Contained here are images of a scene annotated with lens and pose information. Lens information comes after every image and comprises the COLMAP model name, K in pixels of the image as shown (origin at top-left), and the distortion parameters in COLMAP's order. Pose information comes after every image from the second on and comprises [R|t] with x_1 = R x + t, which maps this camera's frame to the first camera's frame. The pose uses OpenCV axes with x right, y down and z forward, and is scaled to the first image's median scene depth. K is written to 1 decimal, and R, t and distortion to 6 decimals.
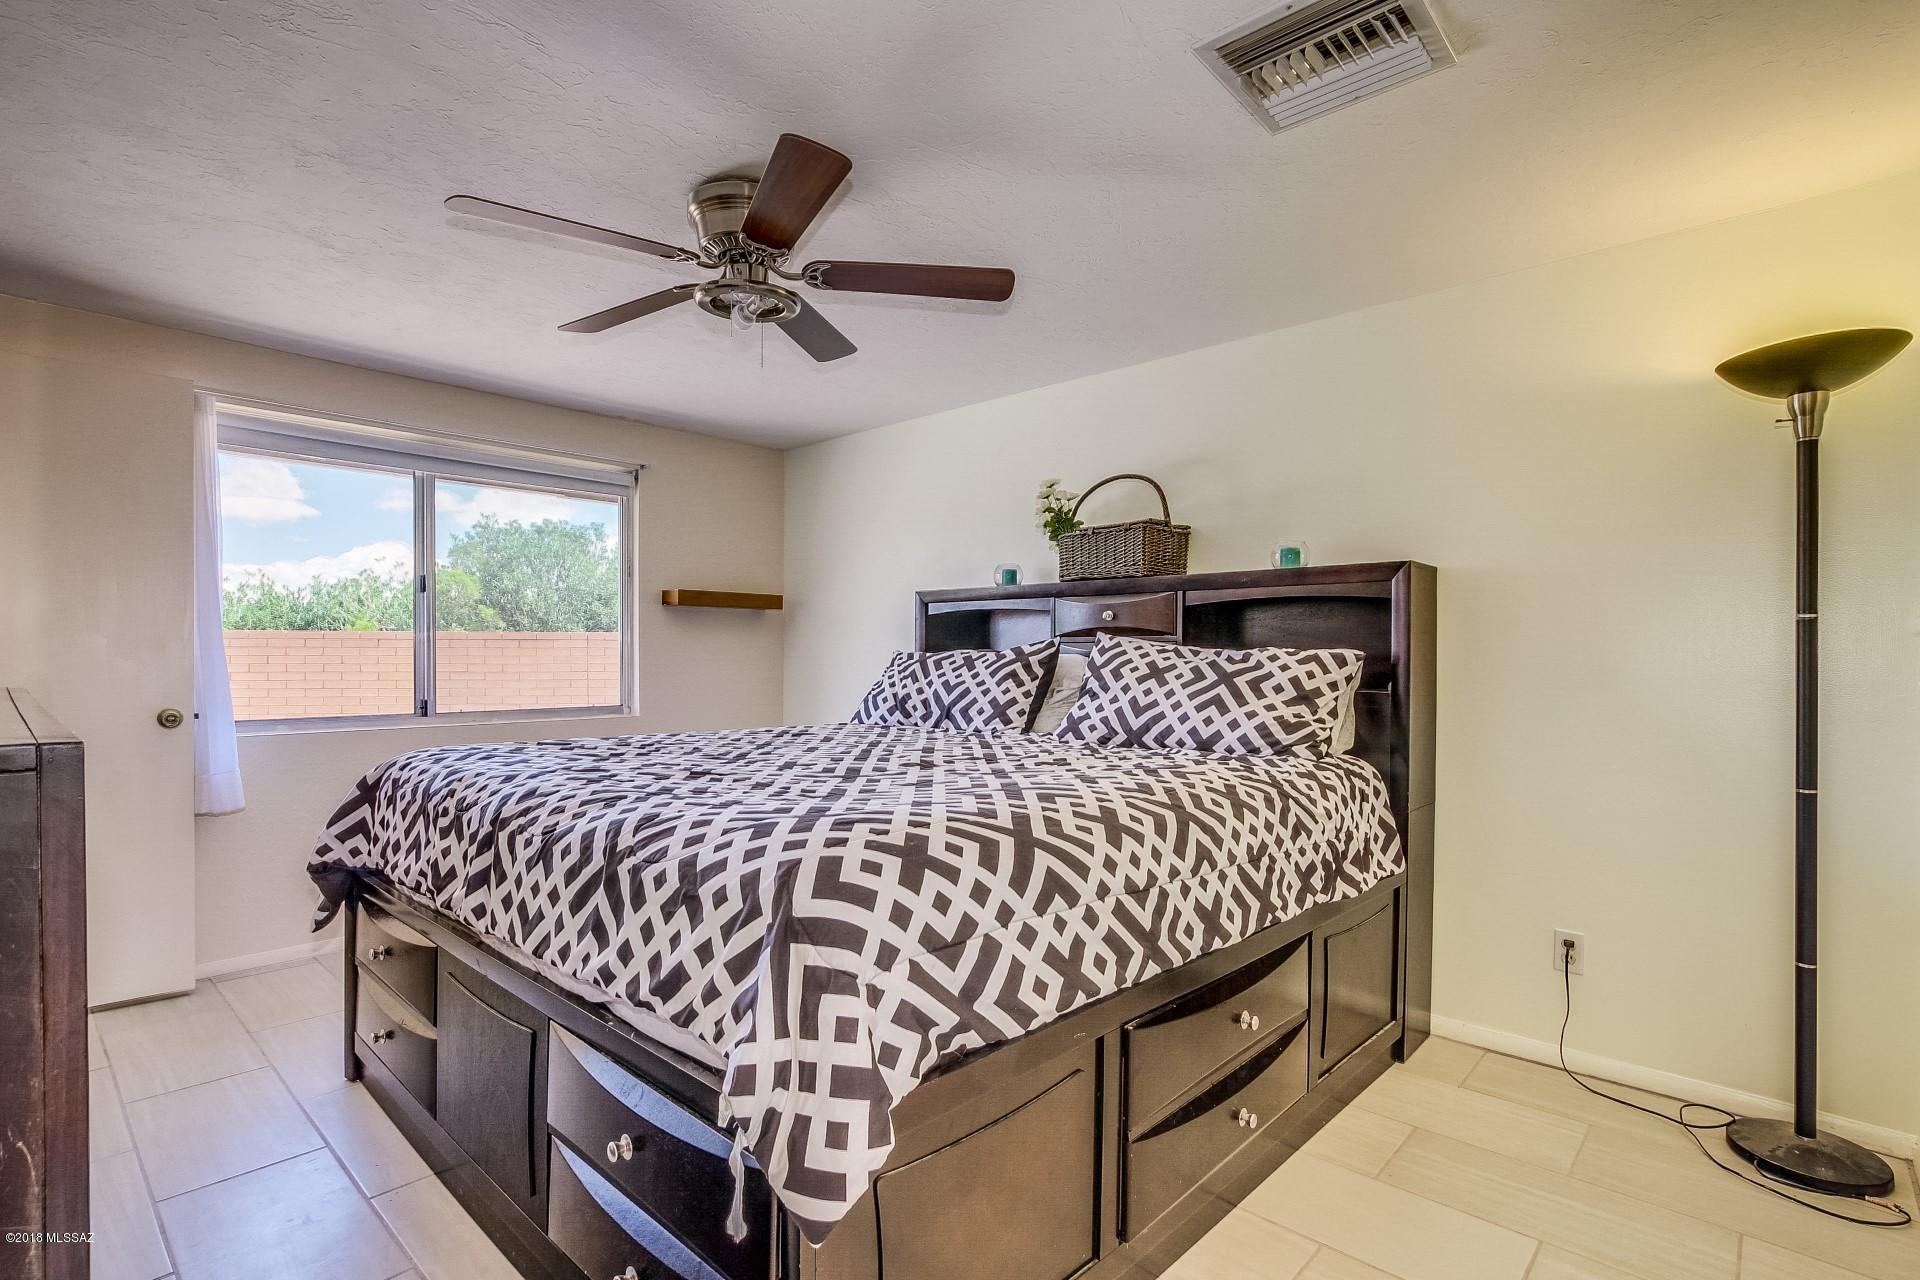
lens RADIAL K [[893.3, 0, 960.0], [0, 893.3, 640.0], [0, 0, 1]] dist [-0.004217, -0.000169]
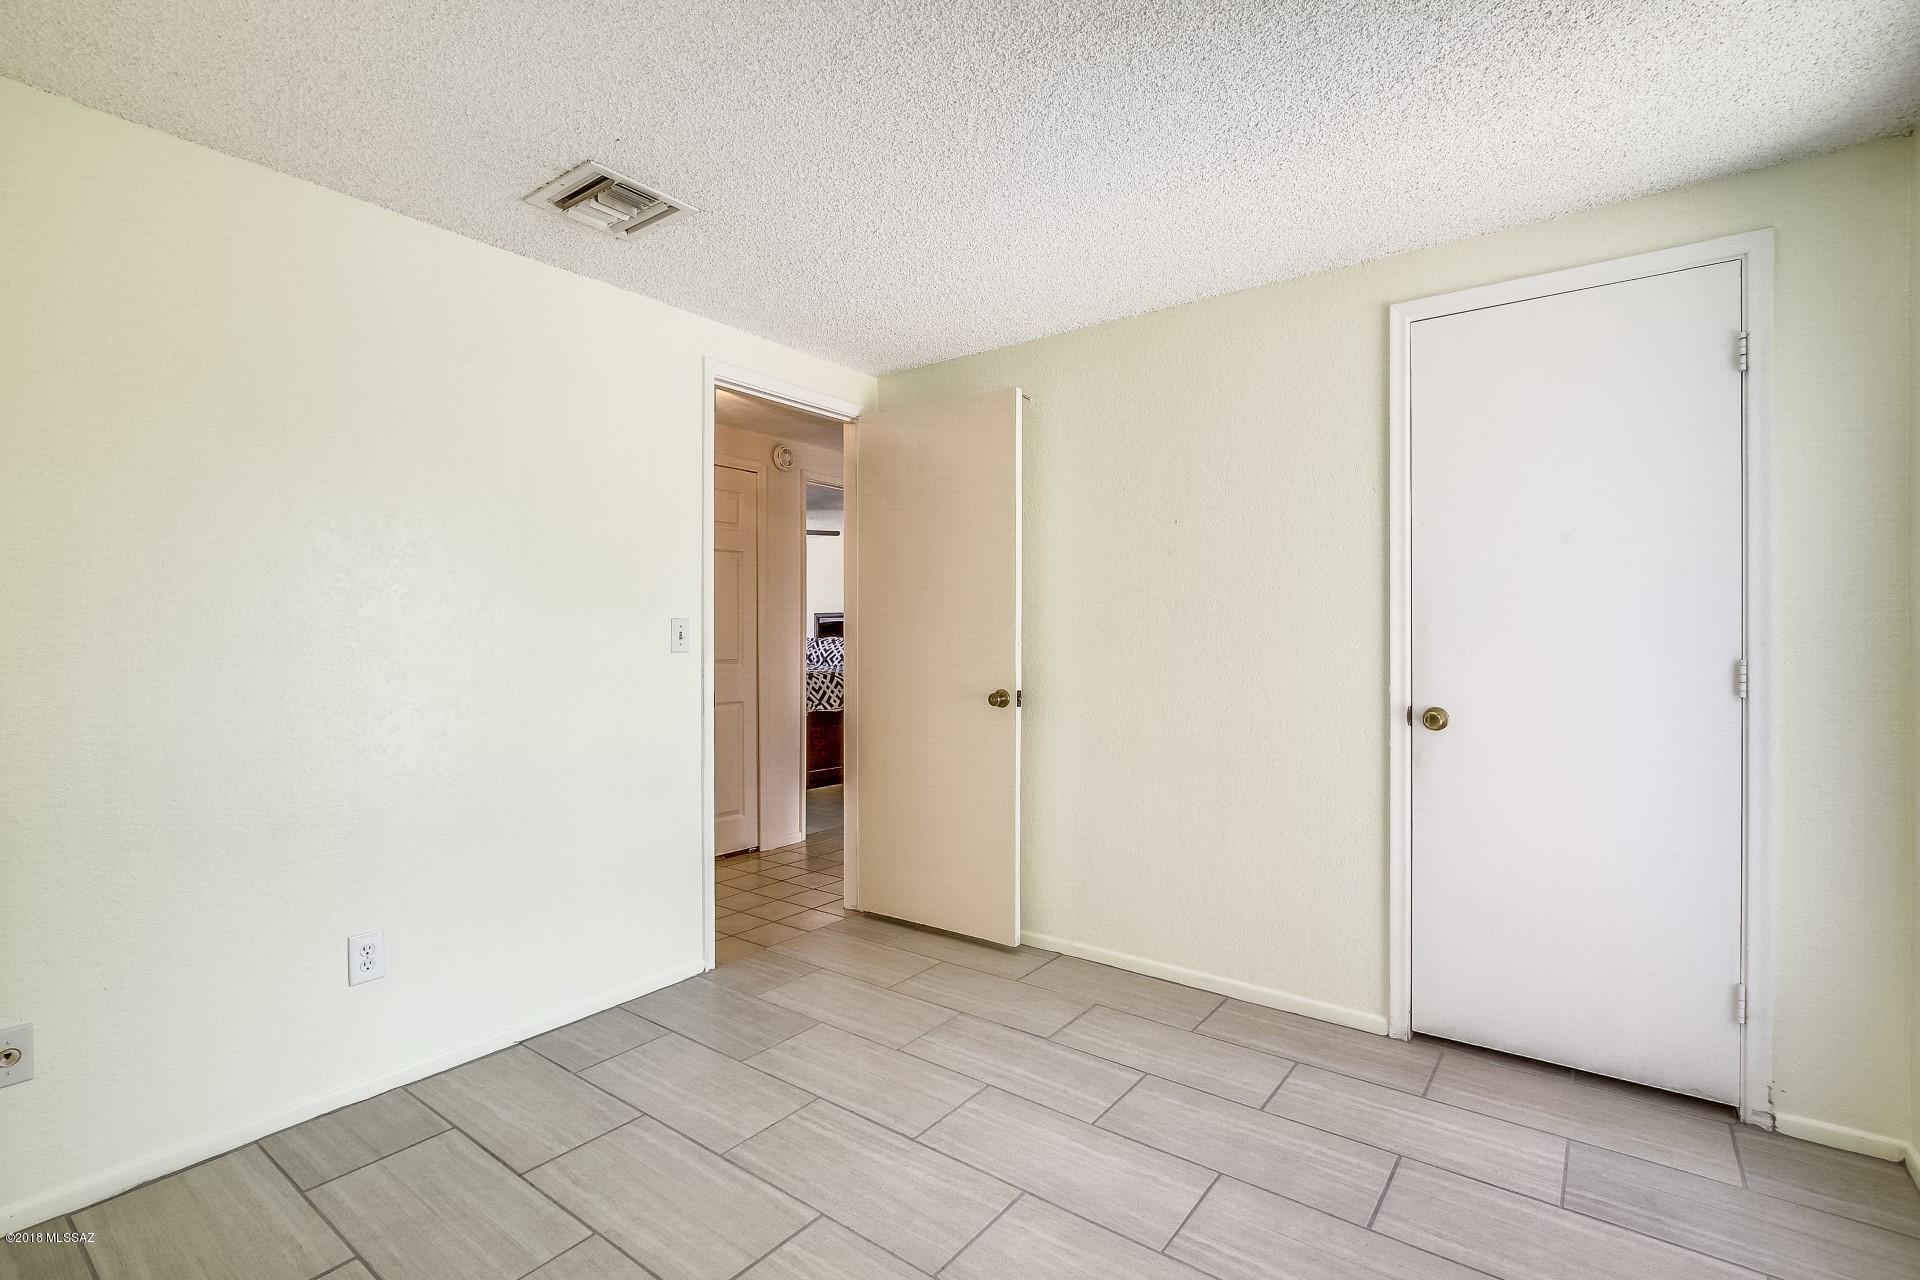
lens RADIAL K [[893.3, 0, 960.0], [0, 893.3, 640.0], [0, 0, 1]] dist [-0.004217, -0.000169]
pose [[0.994929, -0.013125, 0.099720, 0.304798], [0.010828, 0.999664, 0.023546, -0.097609], [-0.099995, -0.022346, 0.994737, -4.380463]]
